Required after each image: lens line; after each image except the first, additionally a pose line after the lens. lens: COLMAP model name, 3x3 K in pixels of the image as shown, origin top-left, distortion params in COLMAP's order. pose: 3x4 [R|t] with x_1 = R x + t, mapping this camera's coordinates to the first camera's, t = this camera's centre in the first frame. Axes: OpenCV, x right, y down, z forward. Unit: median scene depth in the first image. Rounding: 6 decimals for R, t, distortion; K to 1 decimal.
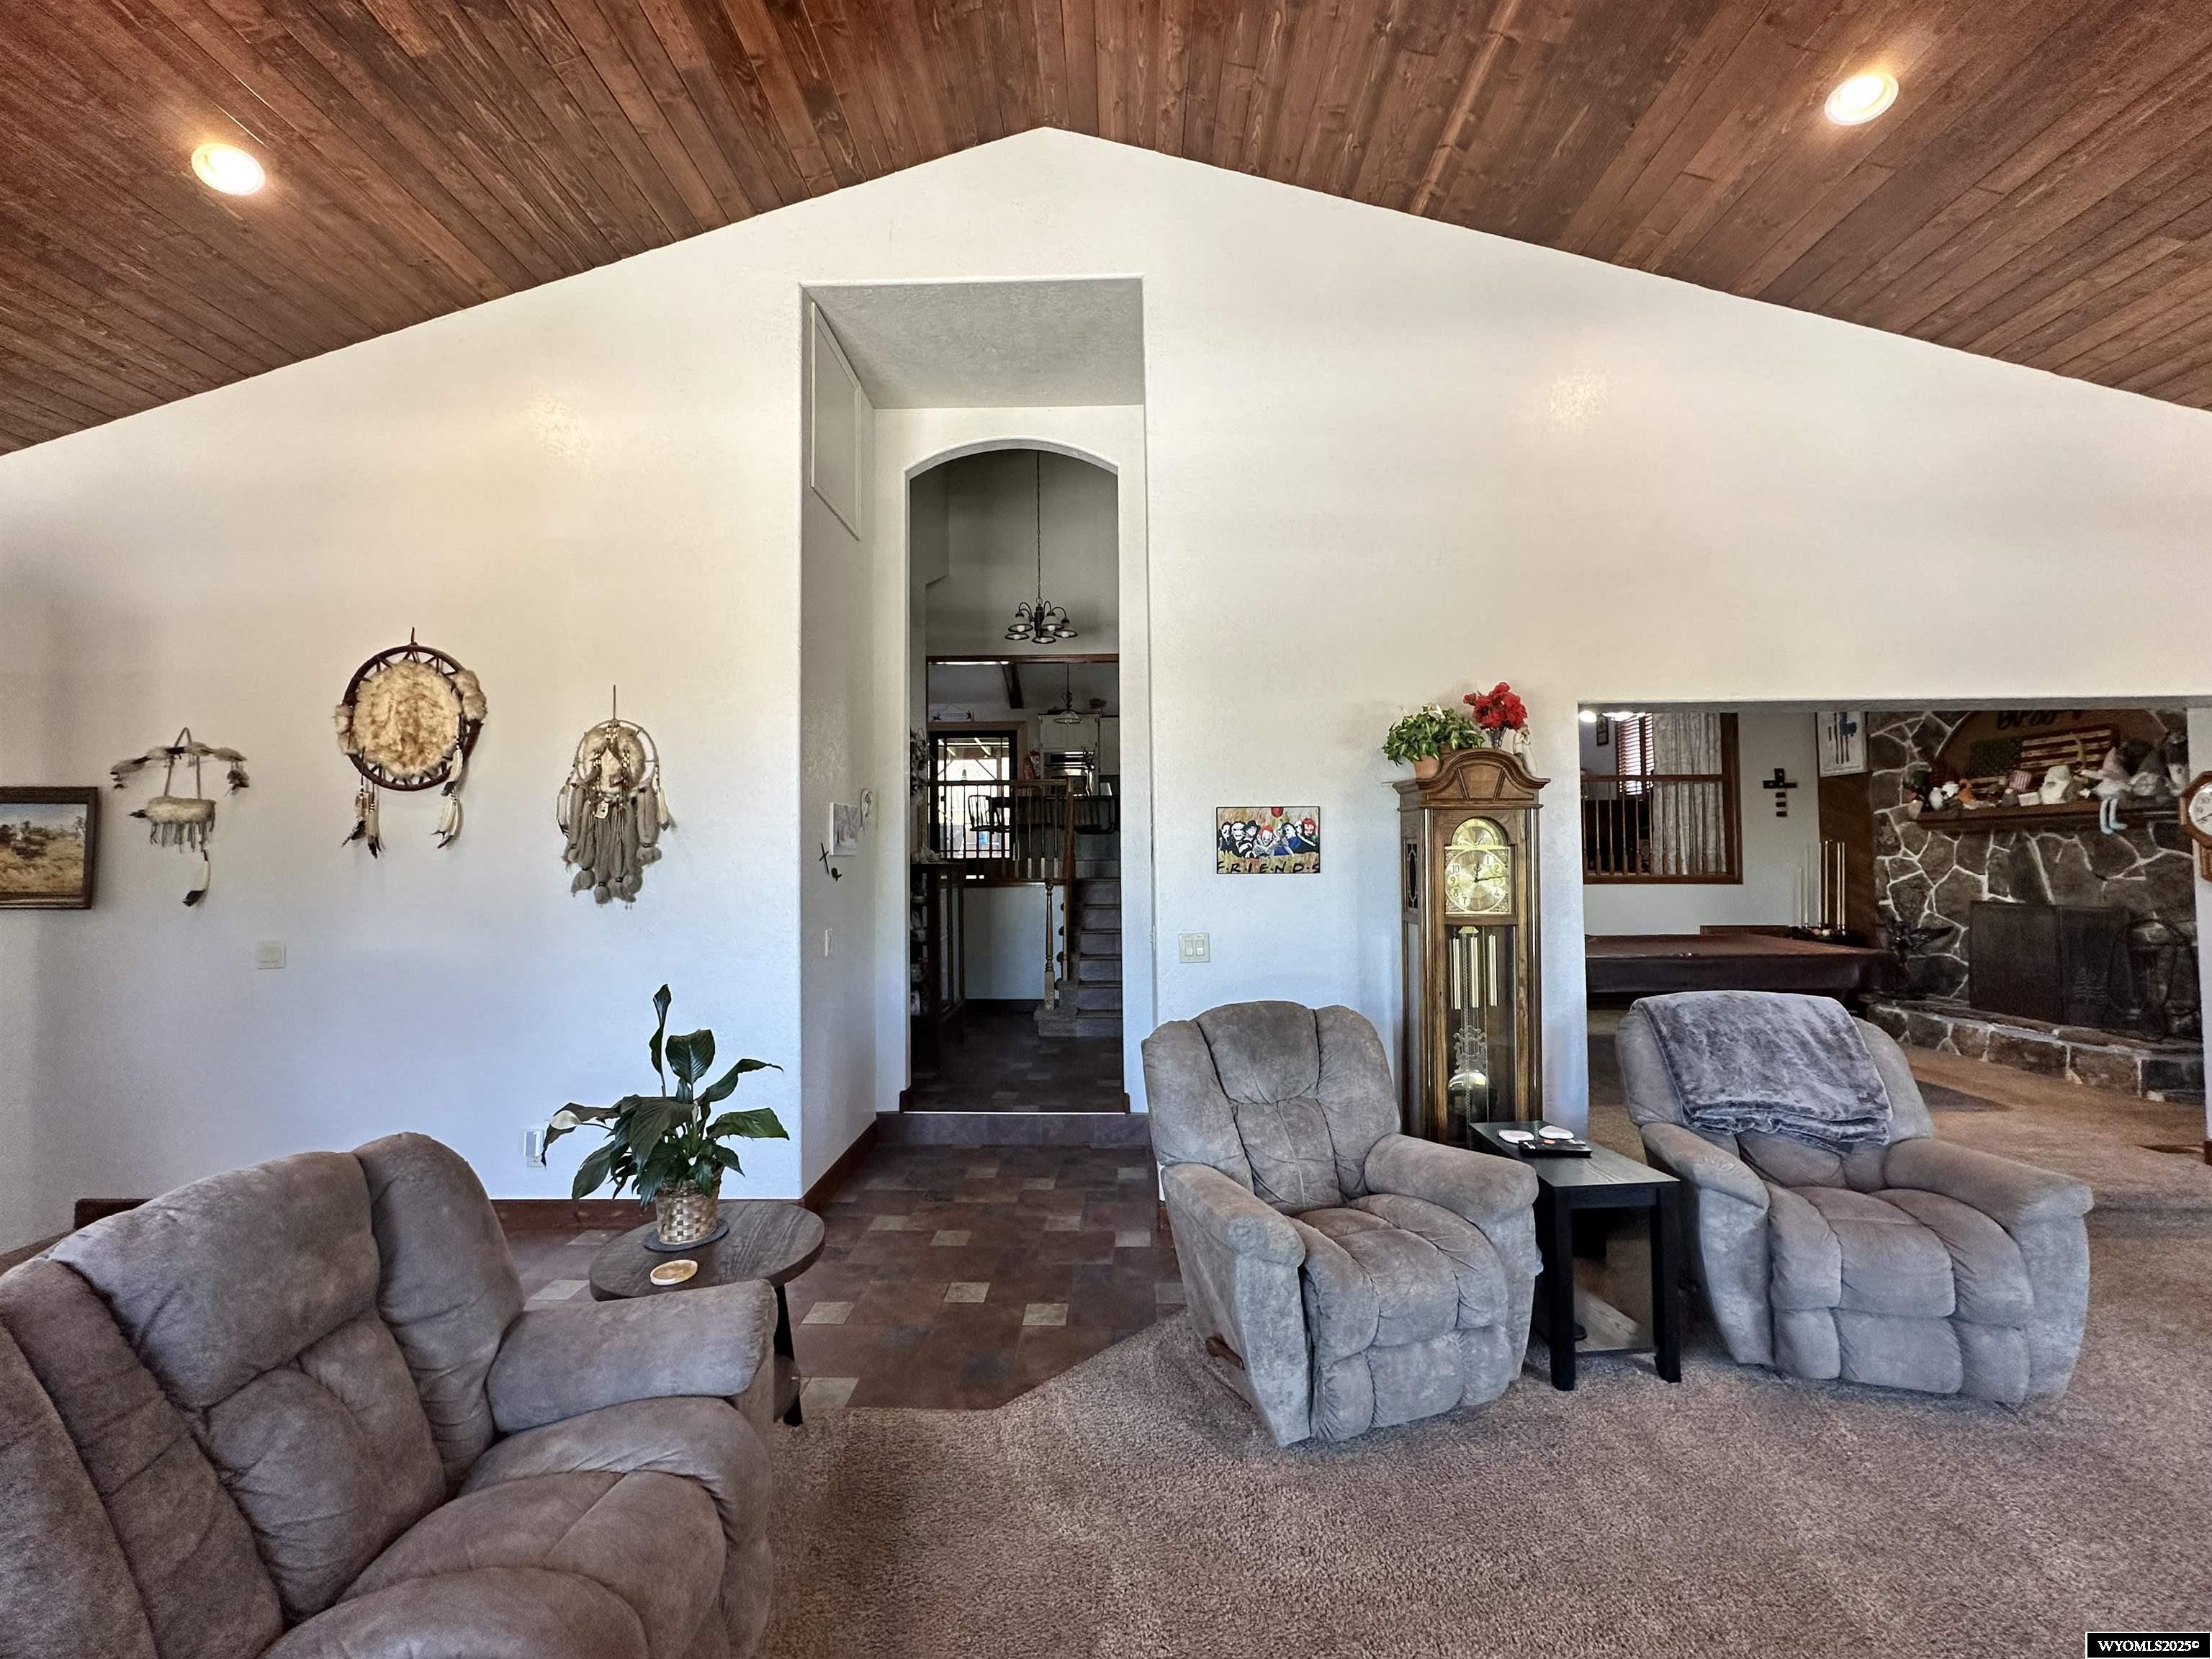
lens RADIAL K [[878.3, 0, 1097.8], [0, 878.3, 829.9], [0, 0, 1]] dist [-0.002409, -0.000290]
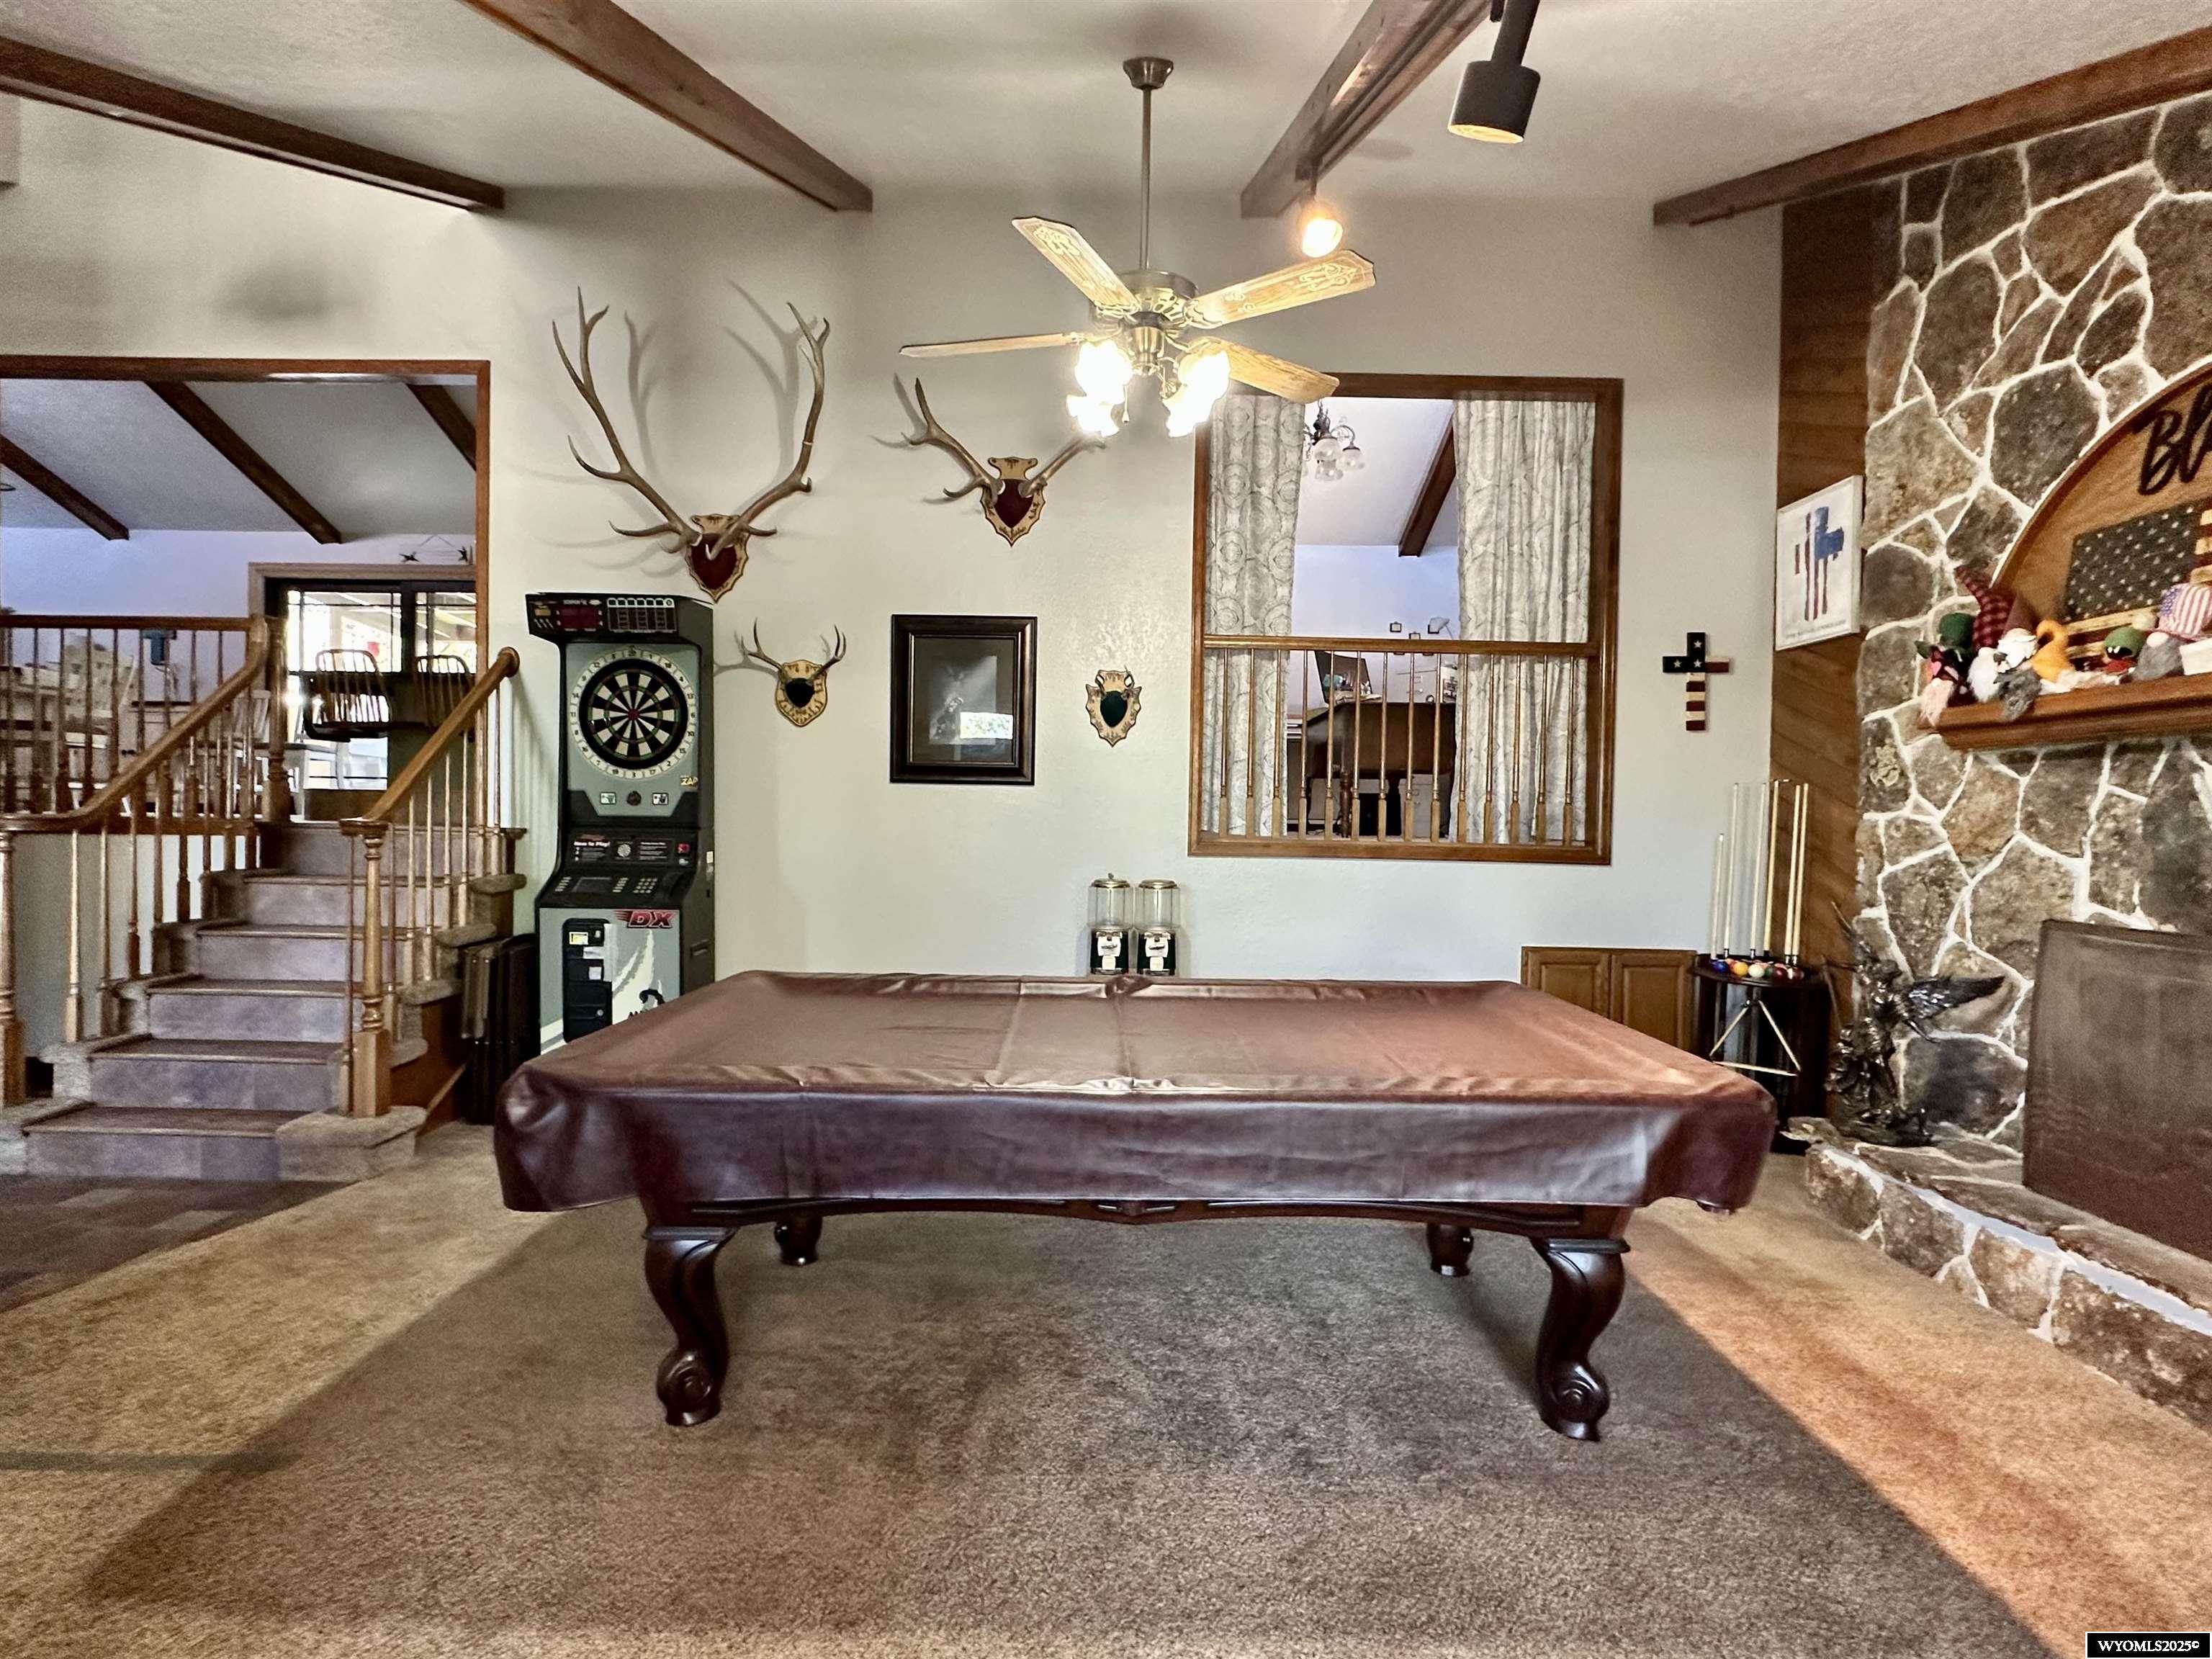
lens RADIAL K [[1041.8, 0, 1106.9], [0, 1041.8, 832.3], [0, 0, 1]] dist [-0.002685, 0.000110]
pose [[0.999391, 0.025424, 0.023885, 0.508134], [-0.026534, 0.998526, 0.047350, 0.026424], [-0.022646, -0.047955, 0.998593, 0.490230]]
